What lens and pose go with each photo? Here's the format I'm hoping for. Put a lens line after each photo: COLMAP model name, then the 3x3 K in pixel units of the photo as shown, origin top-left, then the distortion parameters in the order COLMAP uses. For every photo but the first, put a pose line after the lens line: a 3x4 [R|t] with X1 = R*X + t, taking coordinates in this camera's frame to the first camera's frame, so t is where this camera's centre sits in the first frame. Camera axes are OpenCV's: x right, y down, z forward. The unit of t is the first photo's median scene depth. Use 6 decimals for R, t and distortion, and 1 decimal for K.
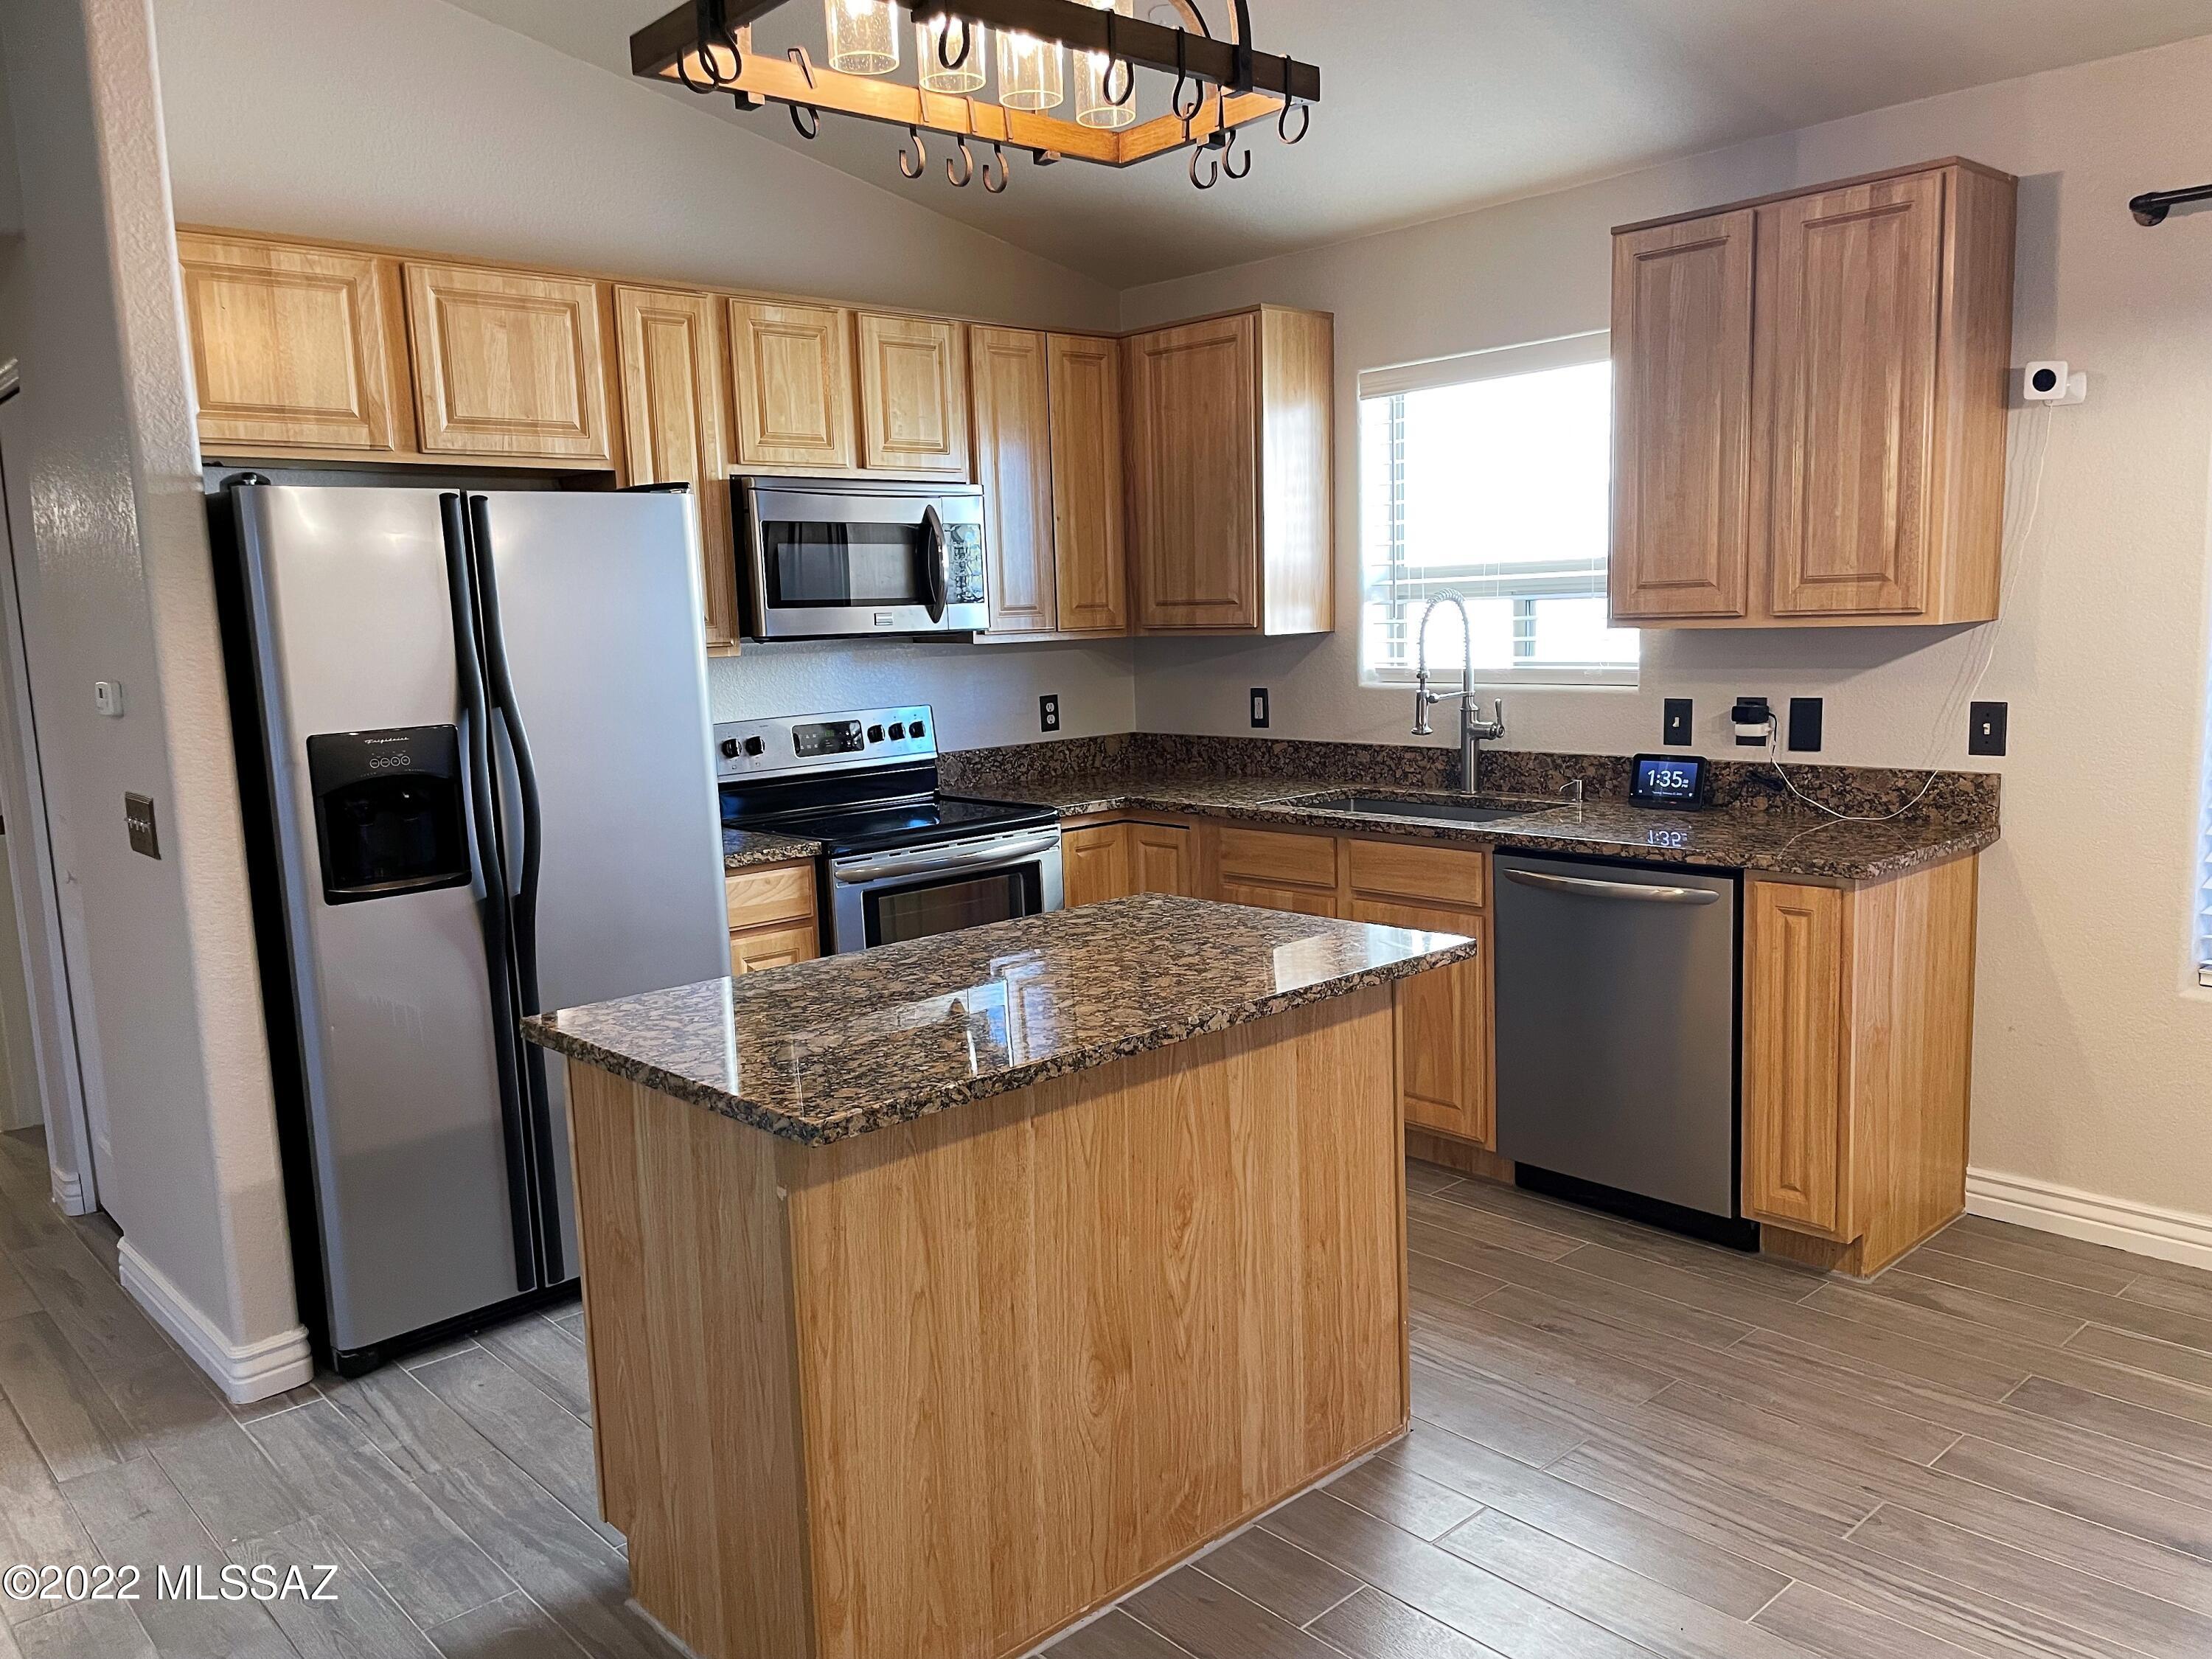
lens RADIAL K [[1662.2, 0, 1107.0], [0, 1662.2, 846.1], [0, 0, 1]] dist [0.097925, -0.131636]
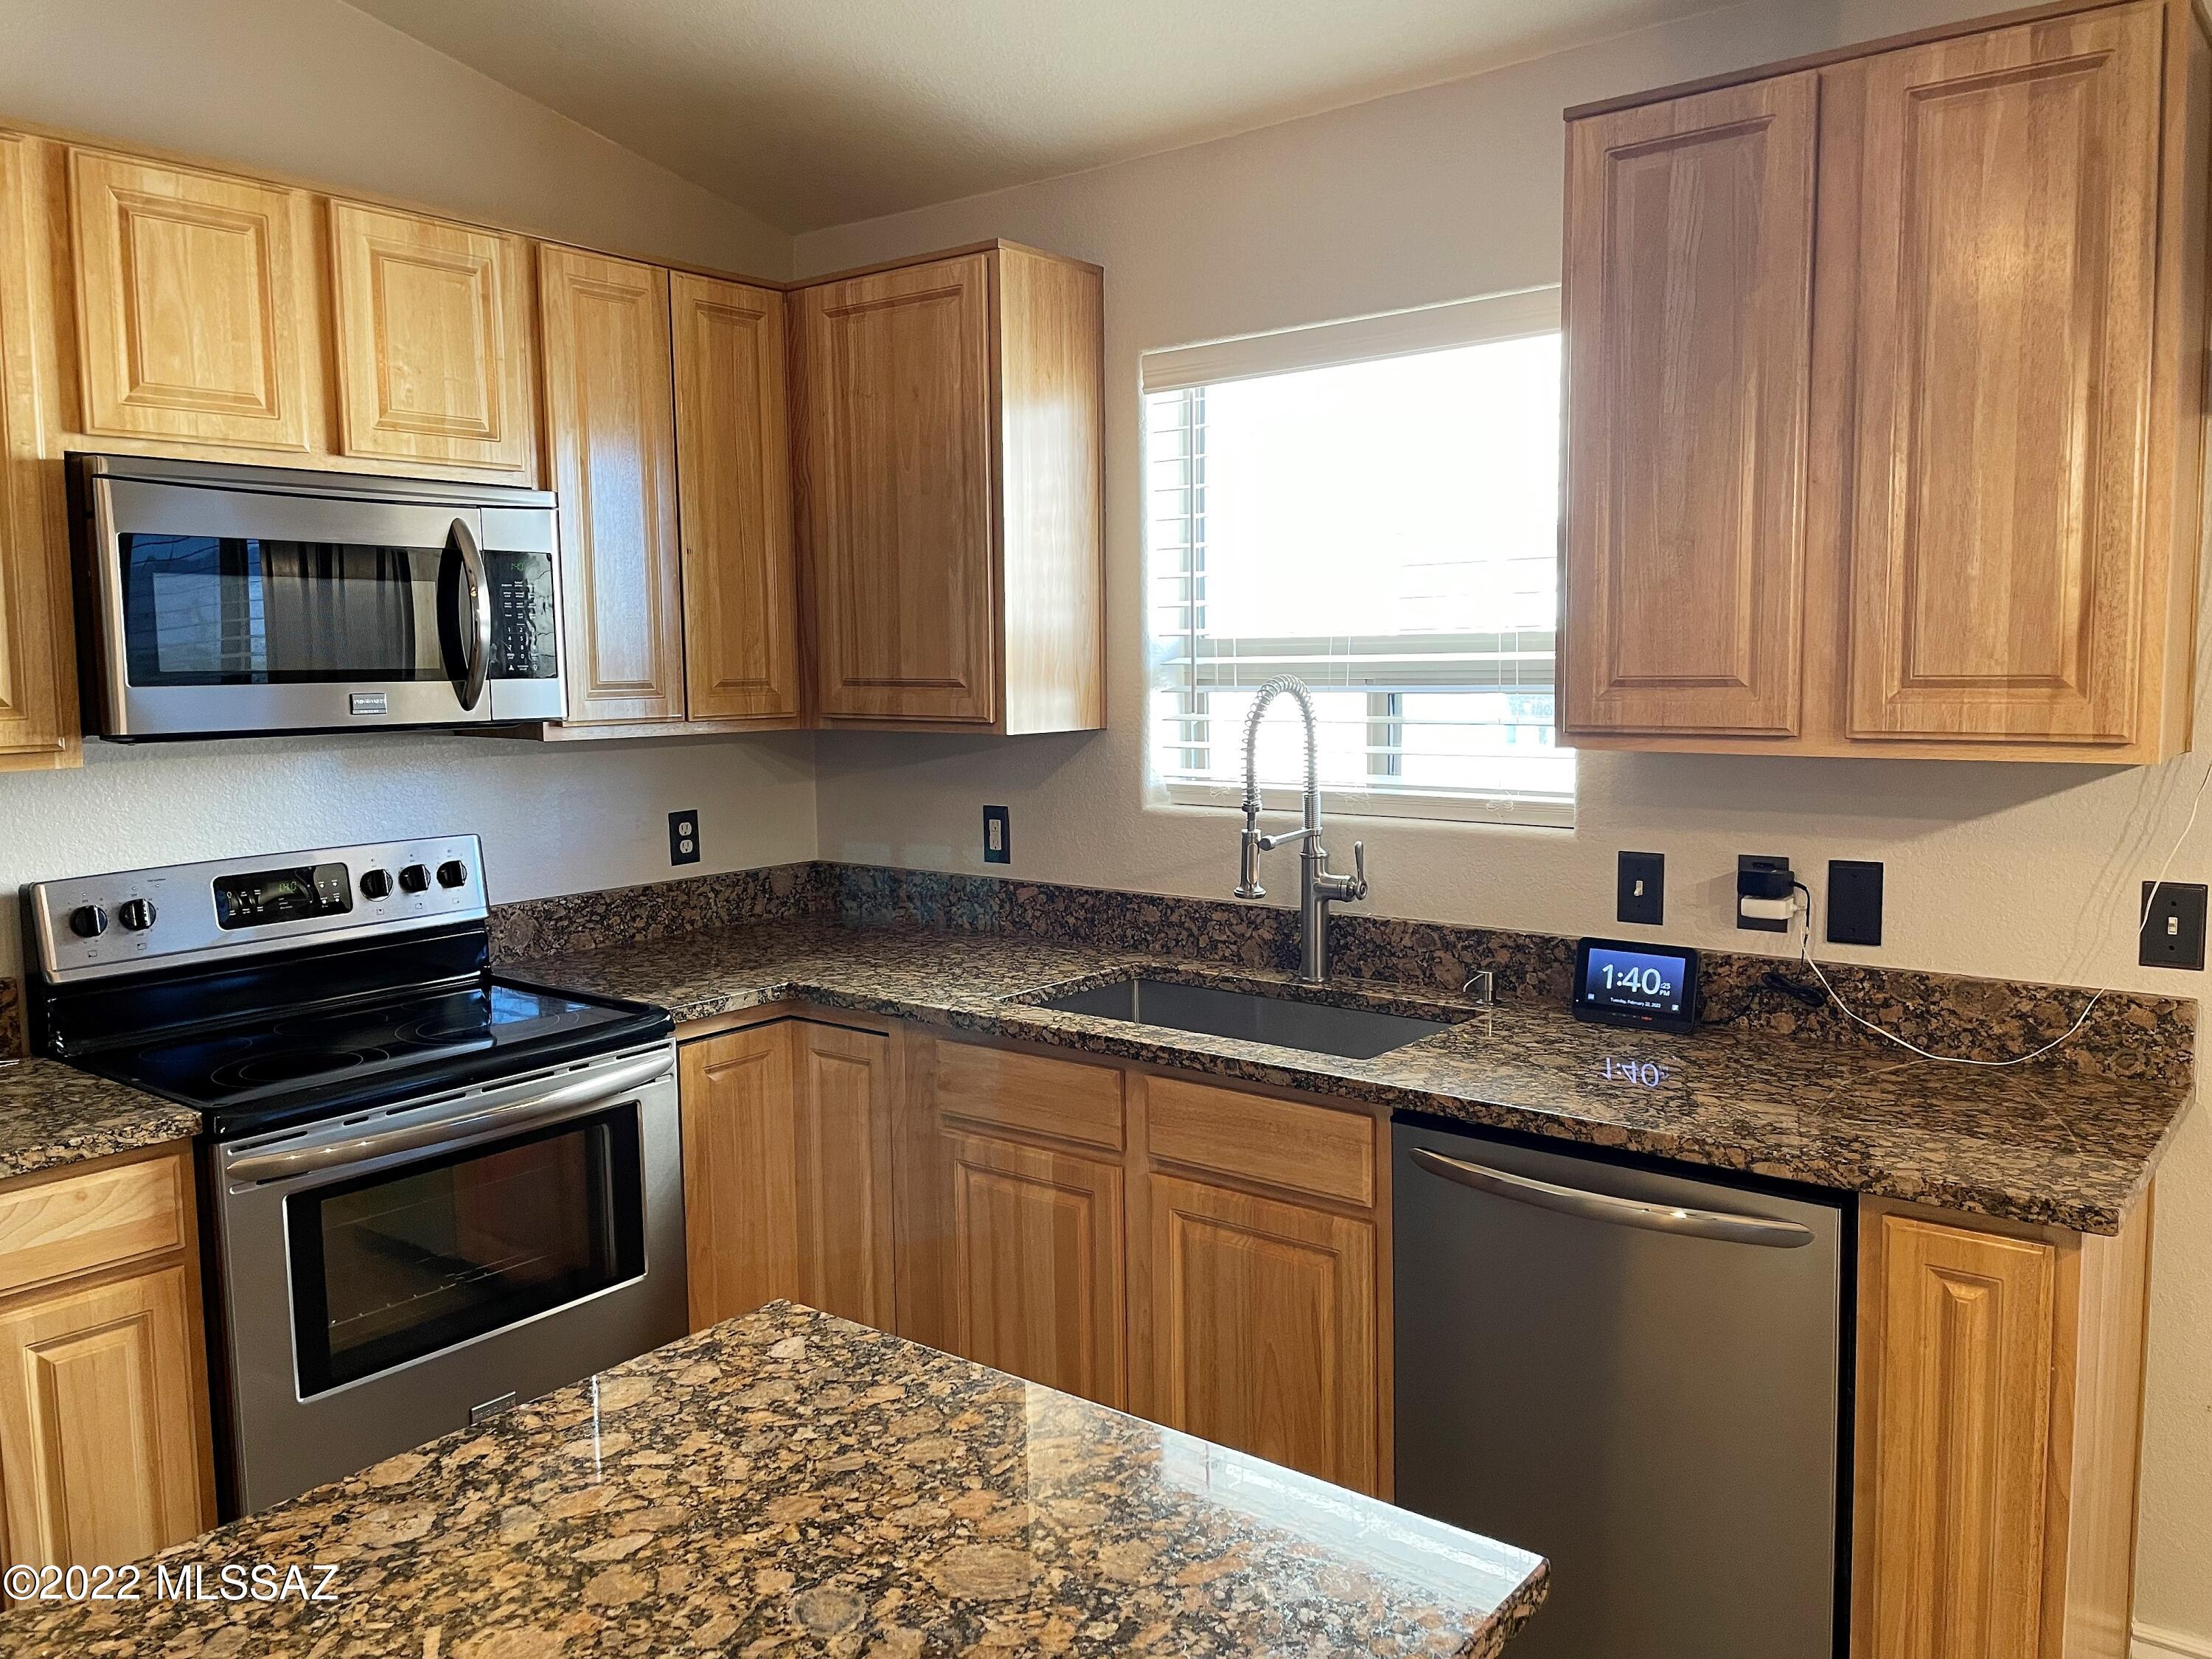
lens RADIAL K [[1669.4, 0, 1107.7], [0, 1669.4, 813.7], [0, 0, 1]] dist [0.091252, -0.115538]
pose [[0.986342, 0.005220, 0.164630, 0.032344], [0.003636, 0.998564, -0.053448, -0.075478], [-0.164672, 0.053316, 0.984906, 0.431261]]
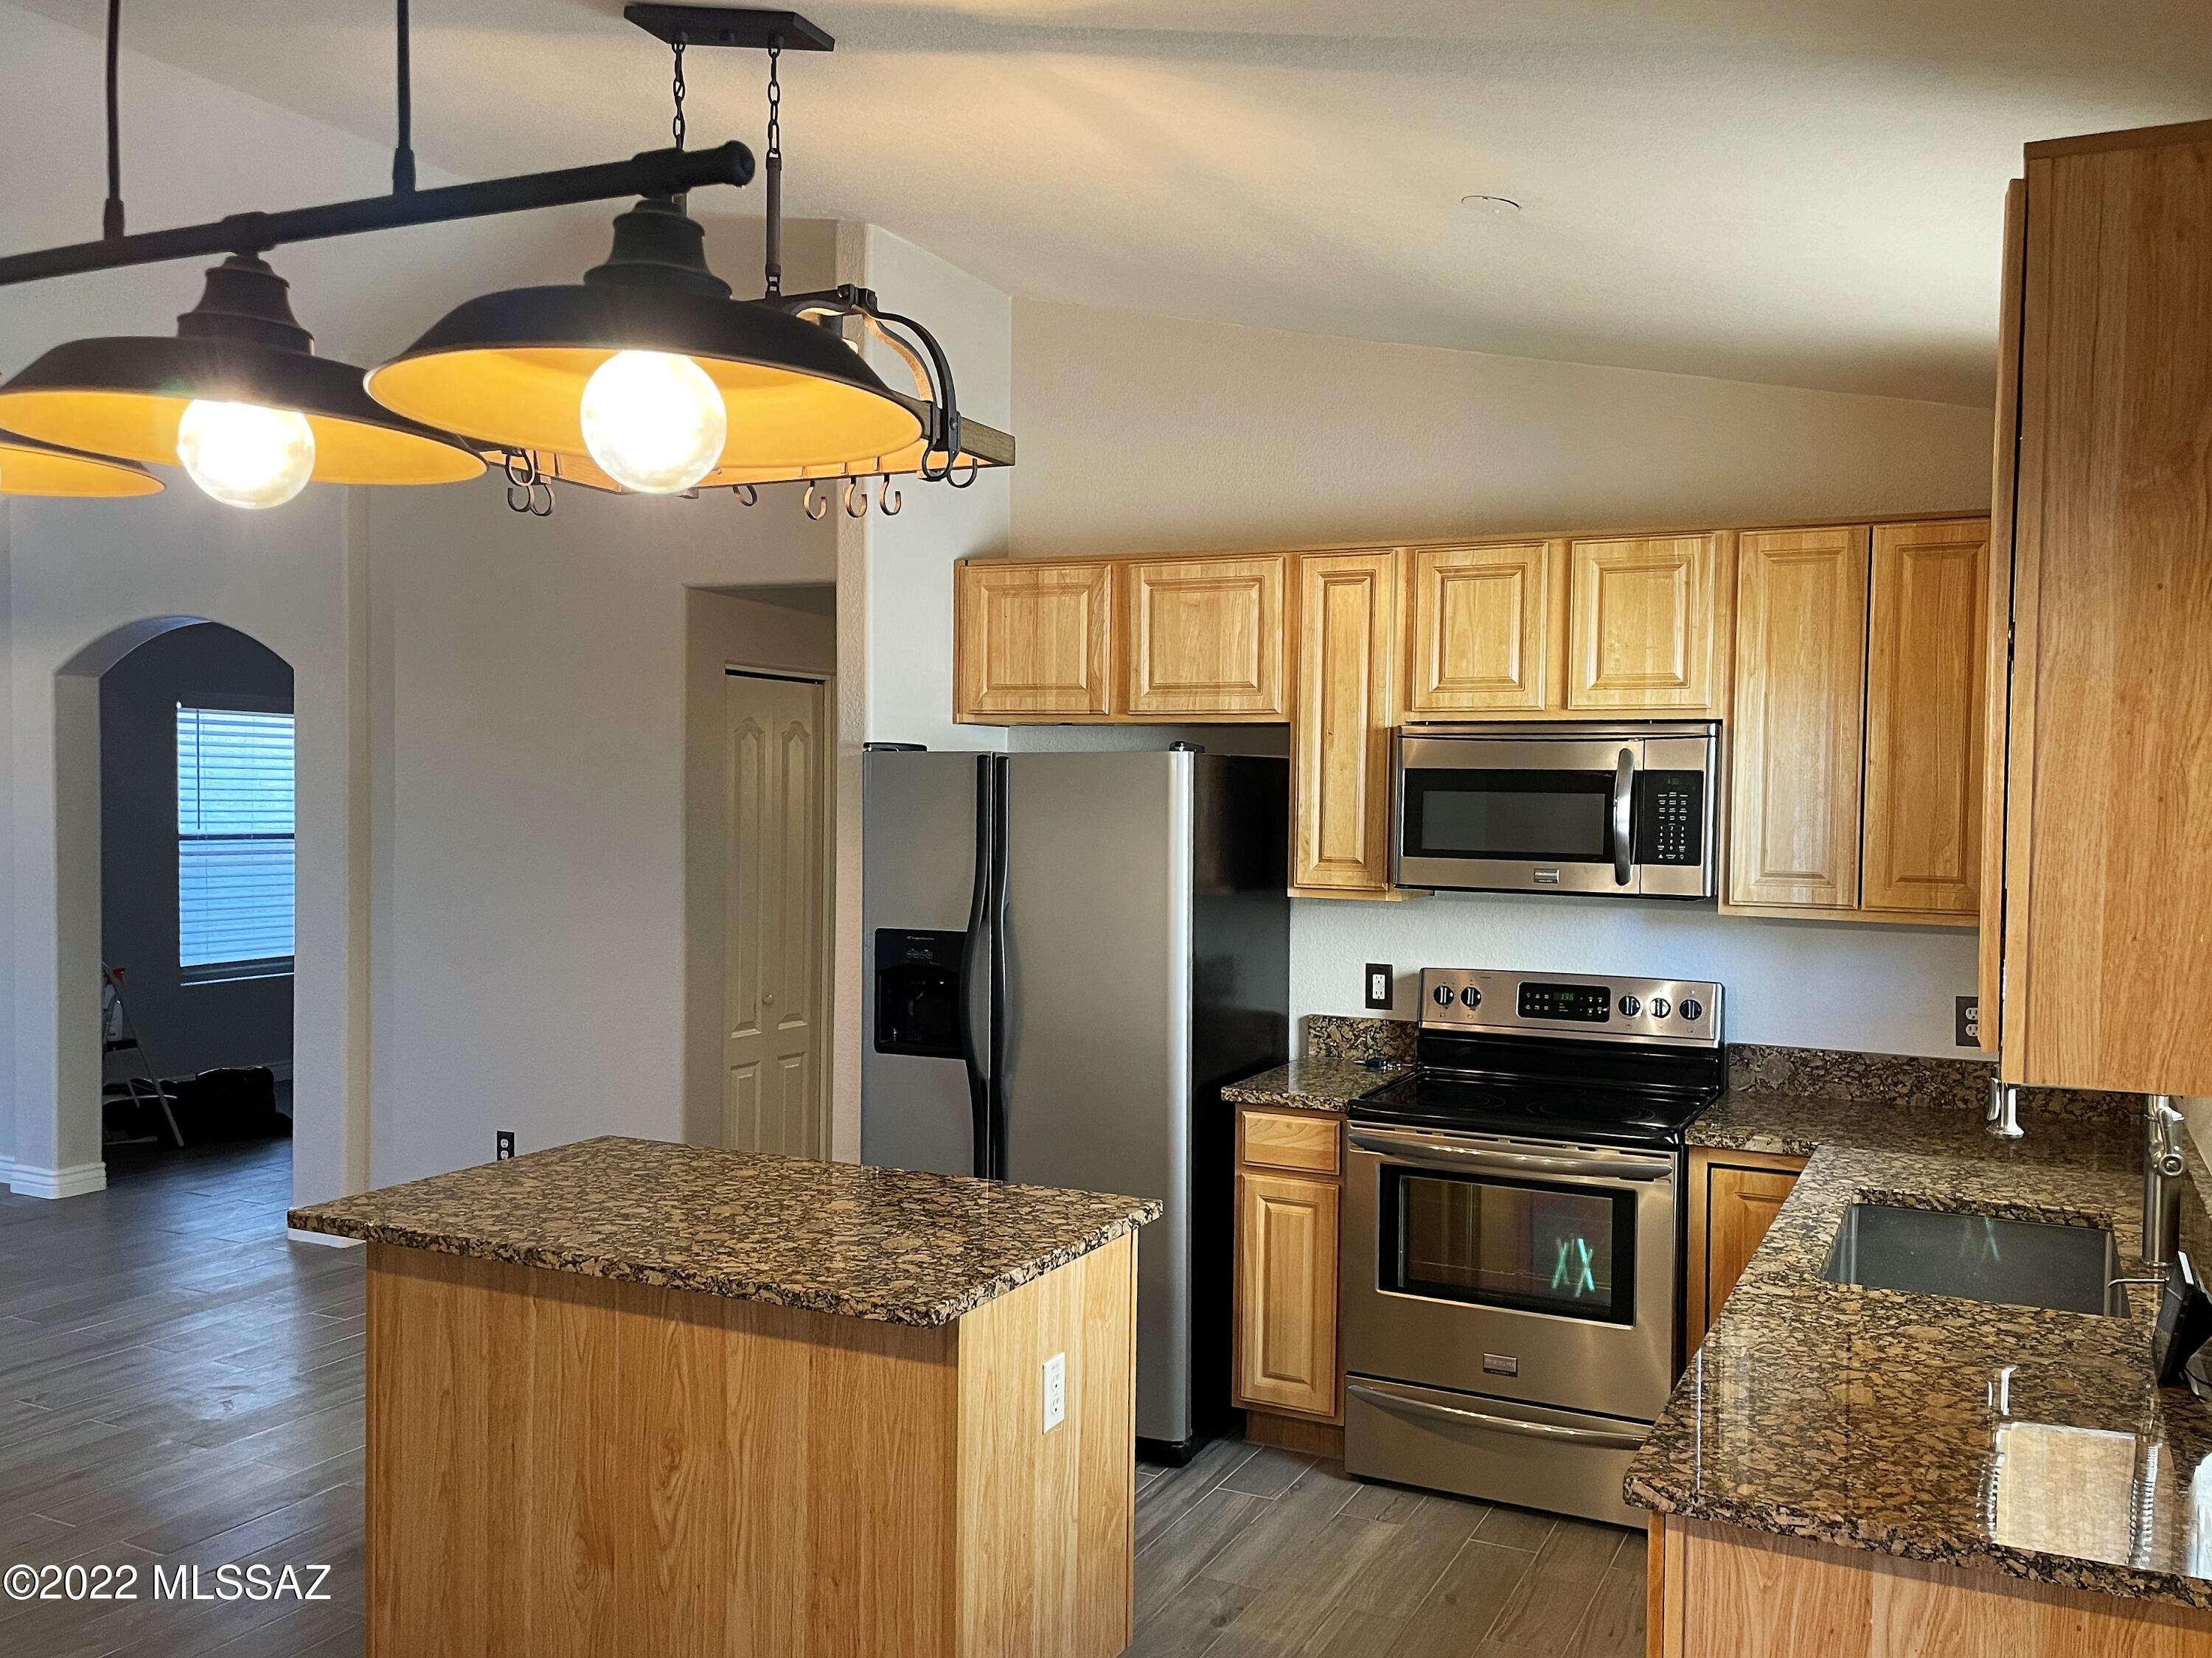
lens RADIAL K [[1778.5, 0, 1107.0], [0, 1778.5, 845.6], [0, 0, 1]] dist [0.099613, -0.135201]
pose [[0.368409, 0.068368, -0.927146, 0.785415], [-0.162278, 0.986710, 0.008278, -0.144679], [0.915391, 0.147406, 0.374608, 0.507326]]
